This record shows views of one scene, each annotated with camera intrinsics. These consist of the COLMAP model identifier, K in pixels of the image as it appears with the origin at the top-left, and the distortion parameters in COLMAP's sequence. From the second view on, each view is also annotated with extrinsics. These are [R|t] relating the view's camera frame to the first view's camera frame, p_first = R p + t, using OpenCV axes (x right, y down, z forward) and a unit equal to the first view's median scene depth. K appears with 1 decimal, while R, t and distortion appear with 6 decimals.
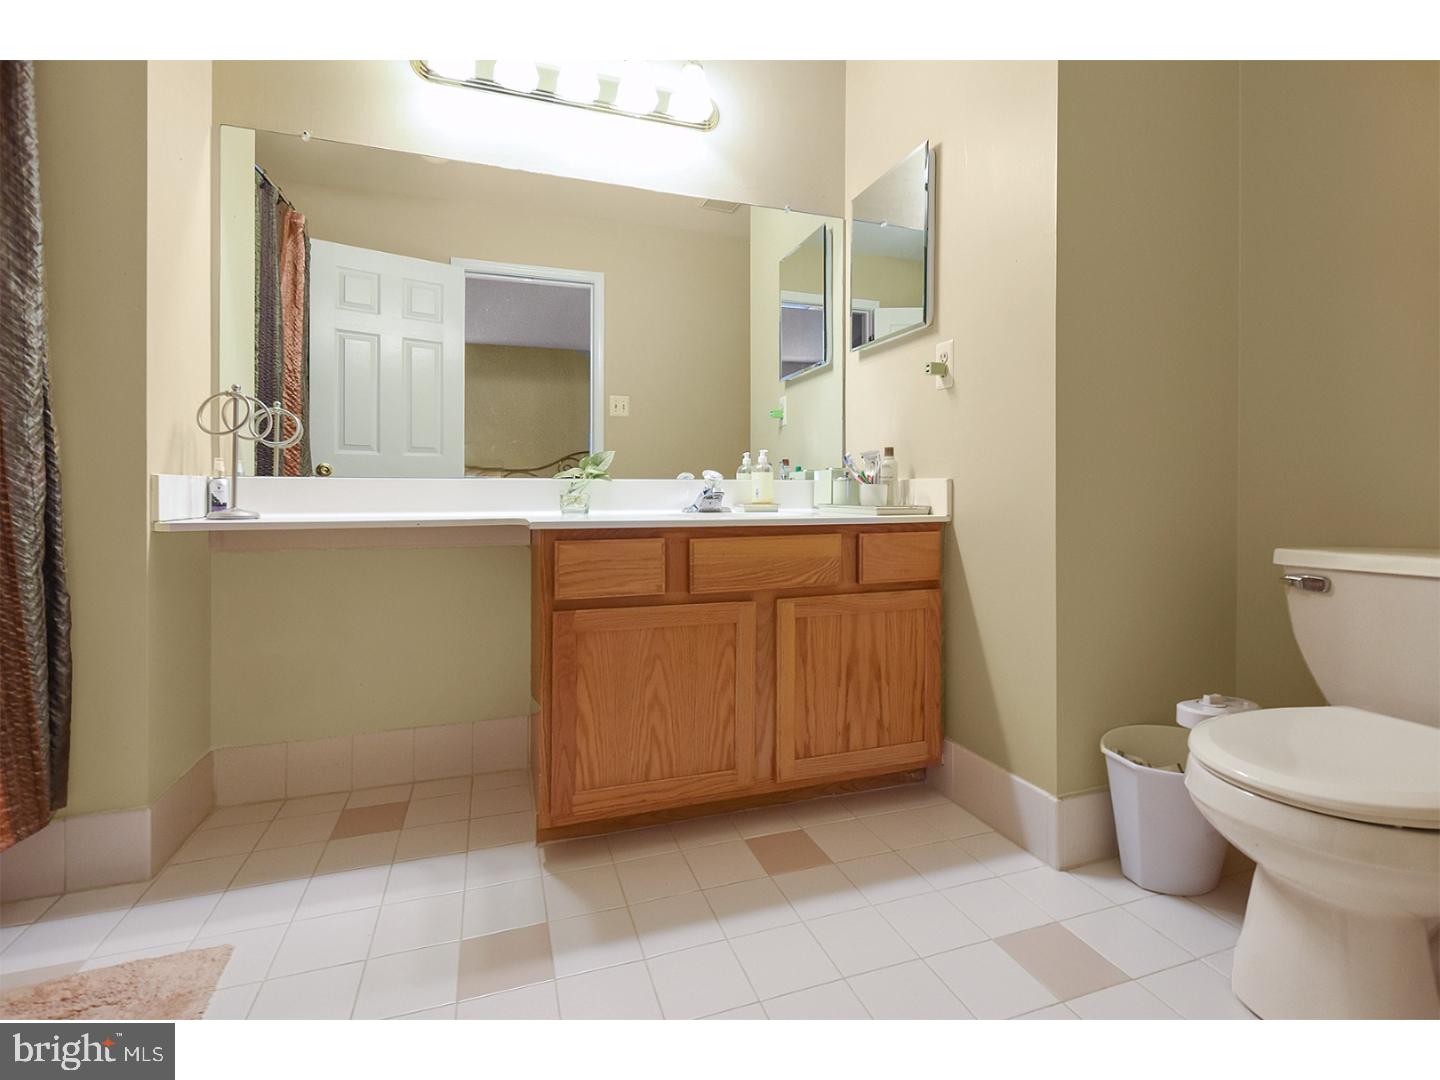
lens RADIAL K [[630.1, 0, 715.8], [0, 630.1, 507.6], [0, 0, 1]] dist [0.002184, -0.000114]
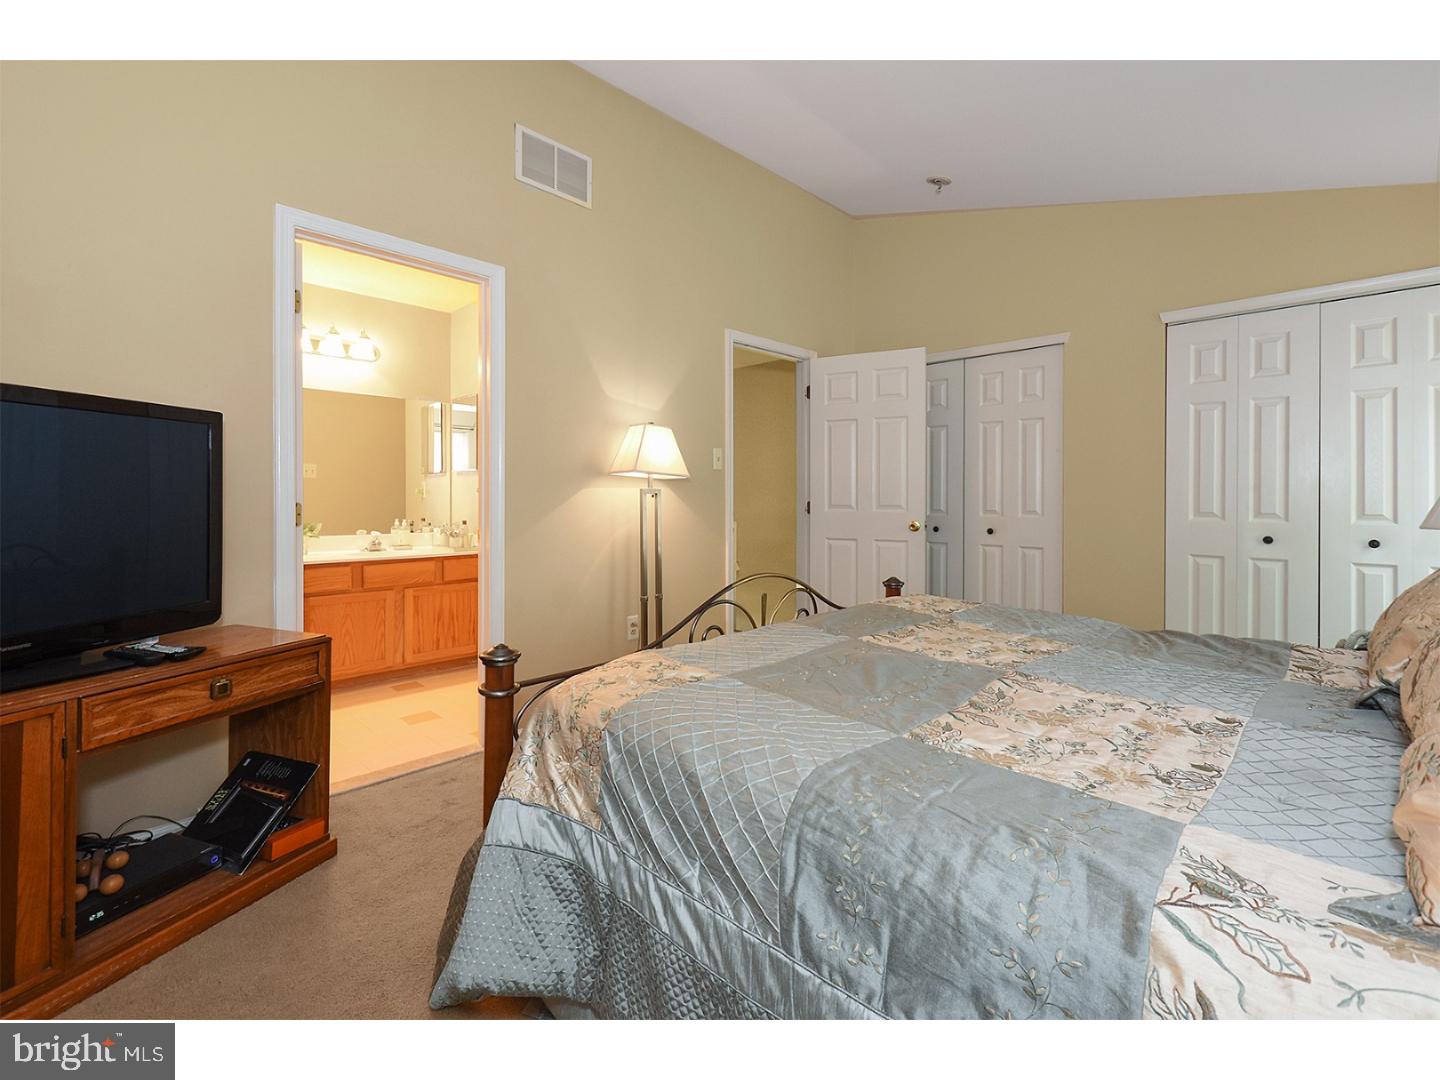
lens RADIAL K [[630.1, 0, 715.8], [0, 630.1, 507.6], [0, 0, 1]] dist [0.002184, -0.000114]
pose [[0.895849, -0.002978, 0.444348, 0.088753], [0.007668, 0.999932, -0.008759, -0.131961], [-0.444292, 0.011254, 0.895811, -1.646096]]
